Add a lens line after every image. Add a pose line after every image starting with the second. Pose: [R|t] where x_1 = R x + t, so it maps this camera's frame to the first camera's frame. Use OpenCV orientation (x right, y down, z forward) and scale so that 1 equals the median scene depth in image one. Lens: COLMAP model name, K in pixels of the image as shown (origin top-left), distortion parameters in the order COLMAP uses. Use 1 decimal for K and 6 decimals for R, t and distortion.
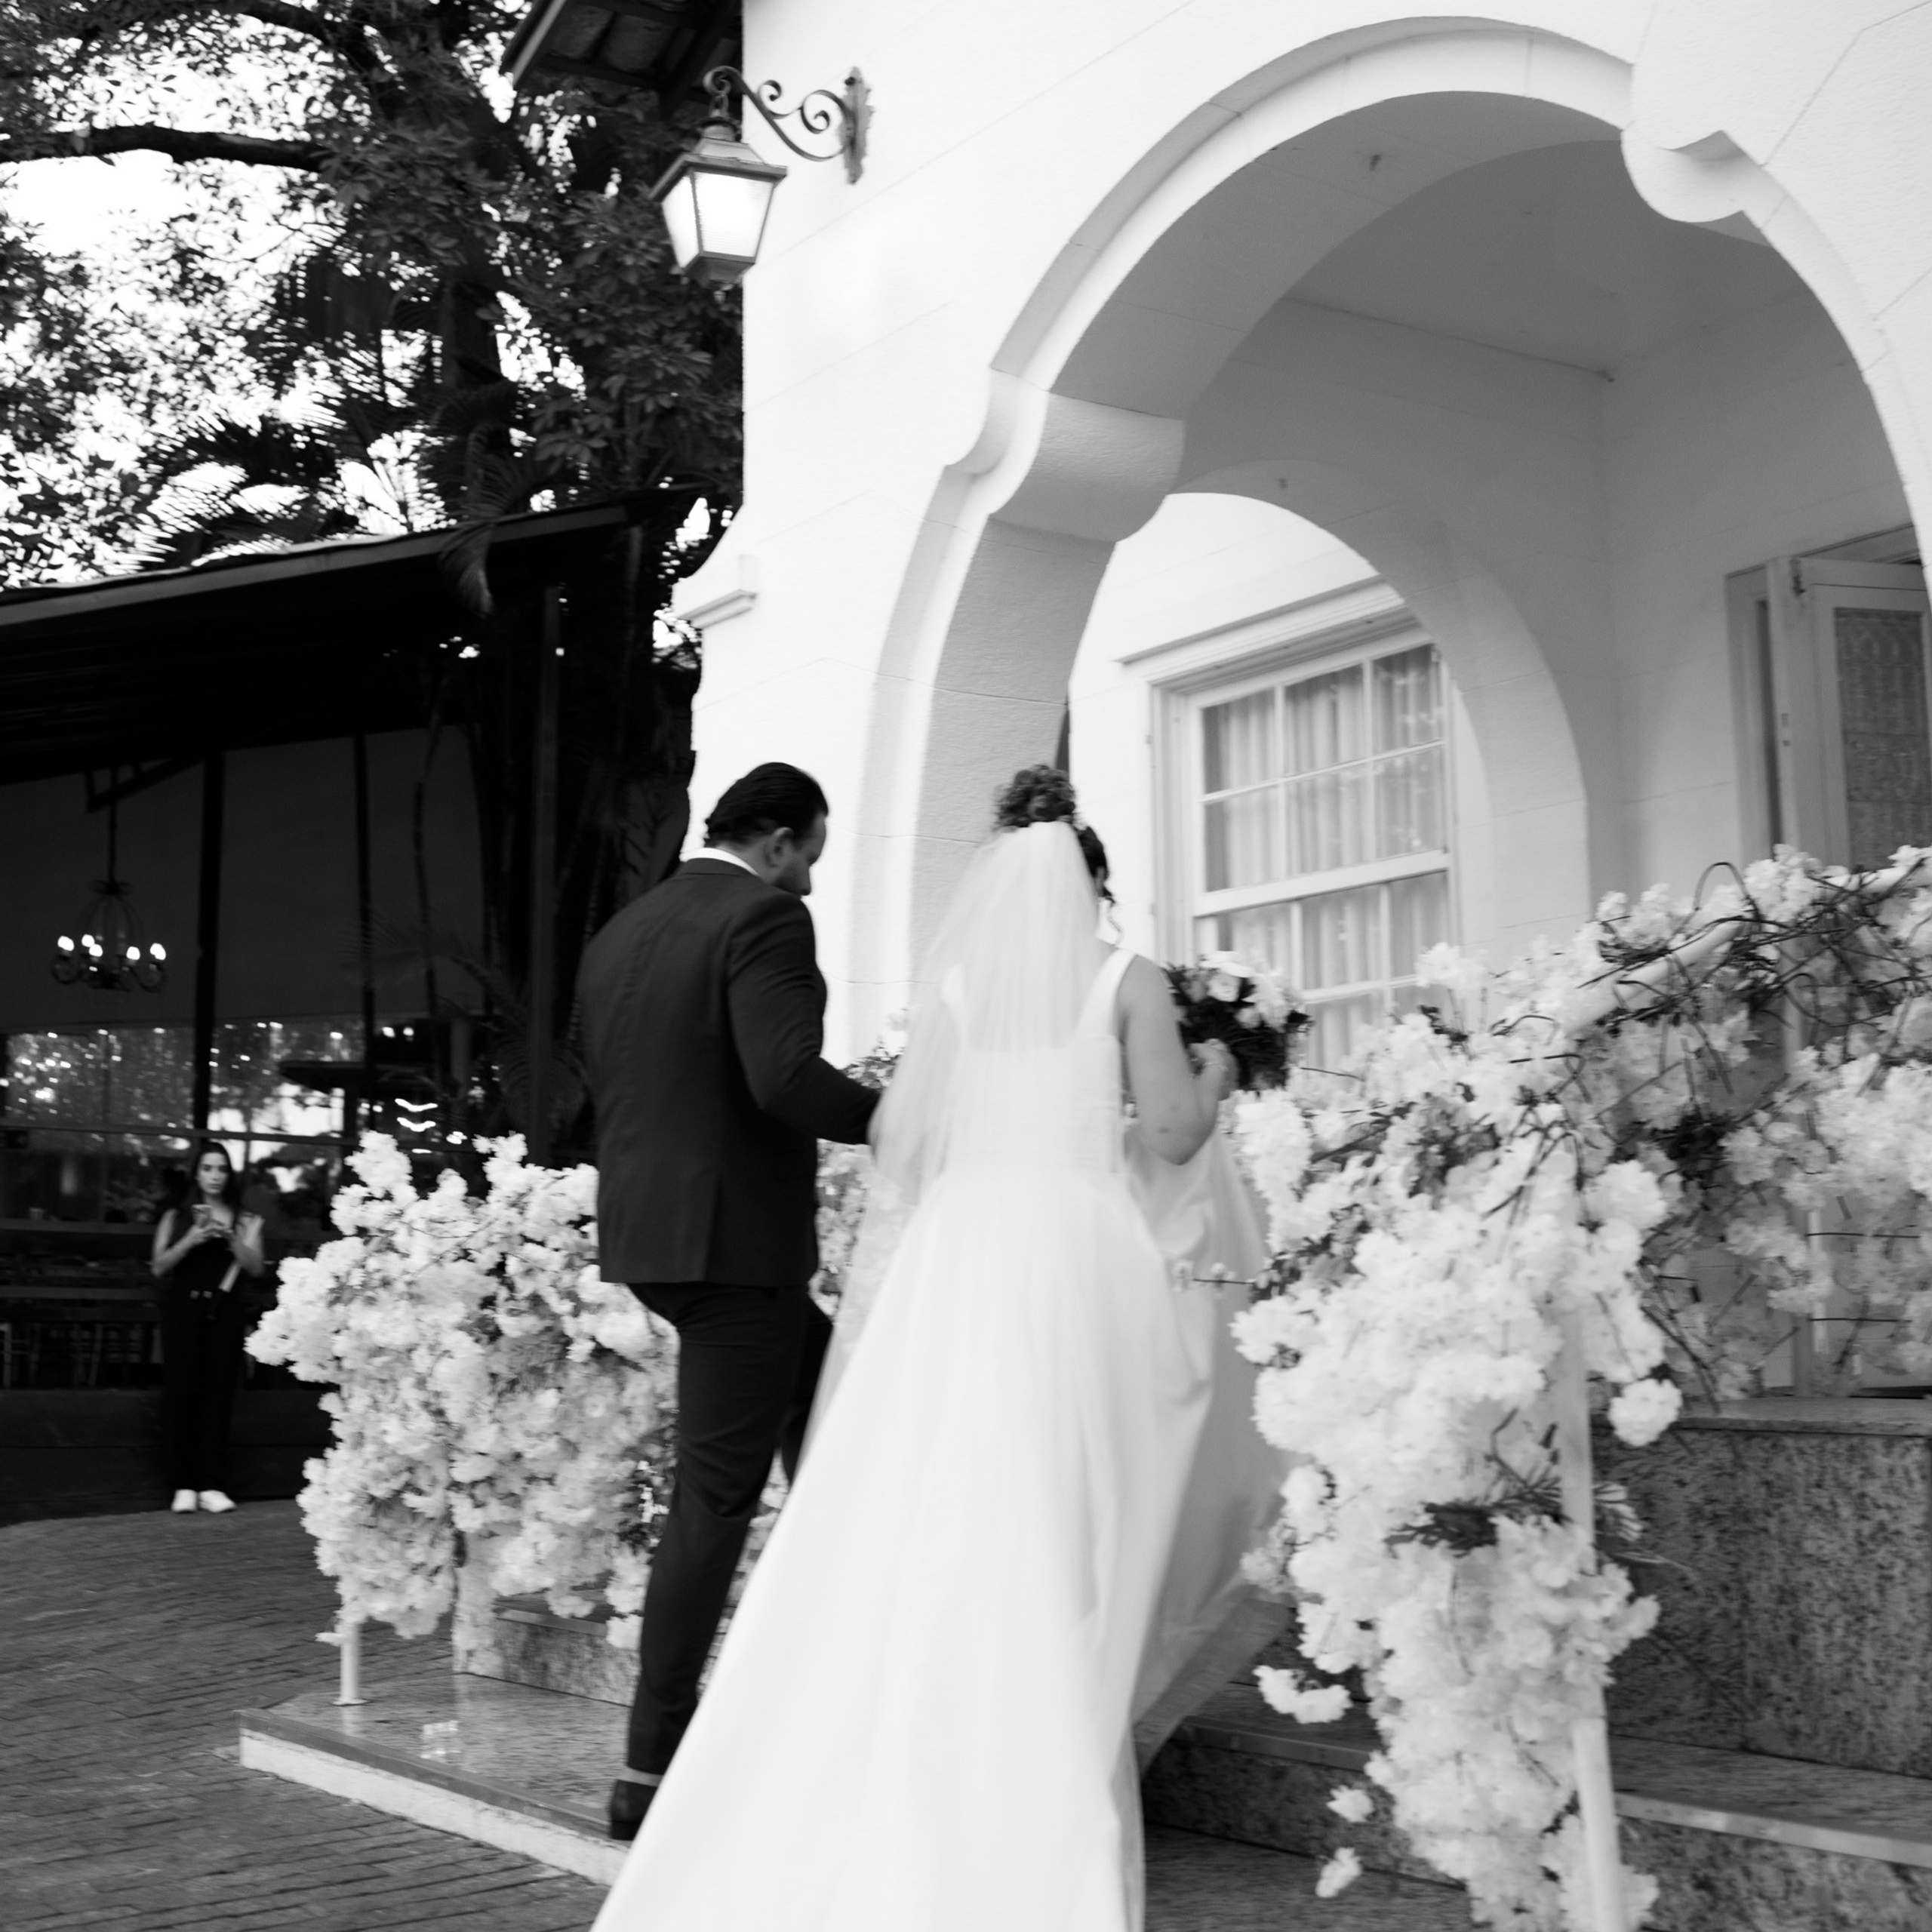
lens RADIAL K [[2965.0, 0, 962.3], [0, 2965.0, 974.2], [0, 0, 1]] dist [-0.090099, 0.000000]
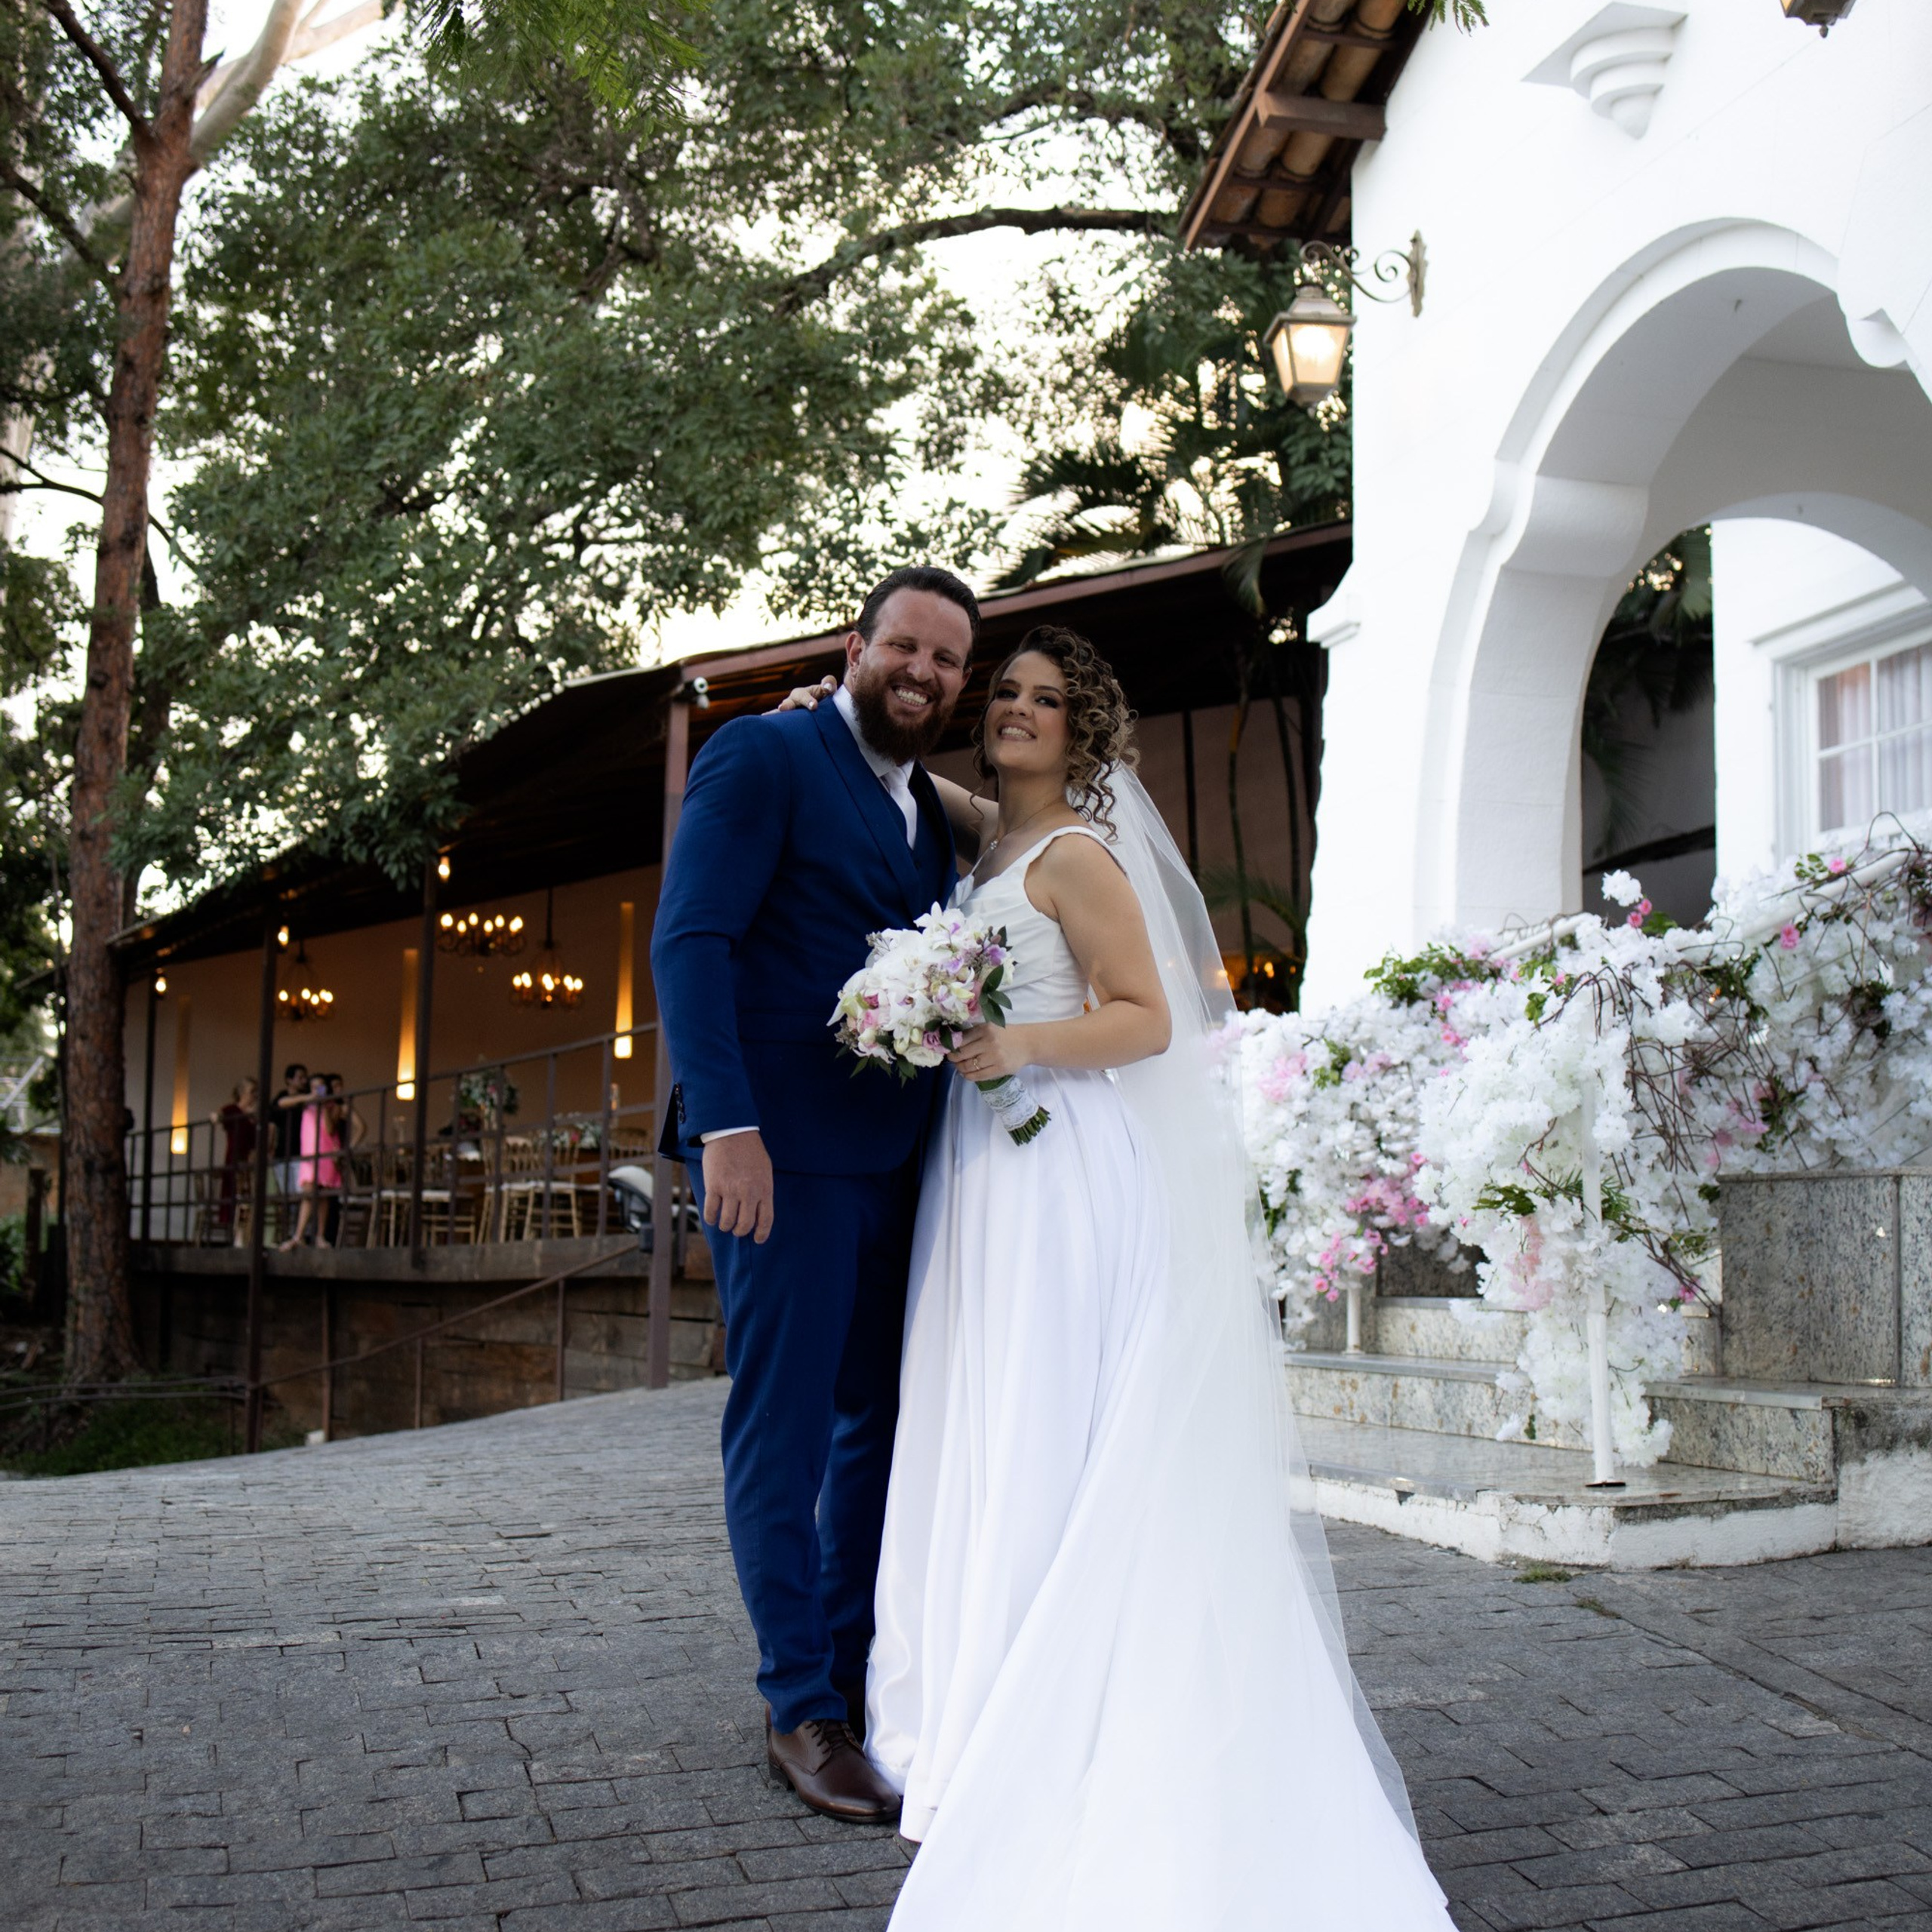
lens RADIAL K [[2965.0, 0, 967.8], [0, 2965.0, 960.5], [0, 0, 1]] dist [-0.090099, 0.000000]
pose [[0.950106, -0.008502, -0.311813, 0.100433], [0.012636, 0.999857, 0.011239, 0.004787], [0.311673, -0.014618, 0.950077, -0.190213]]
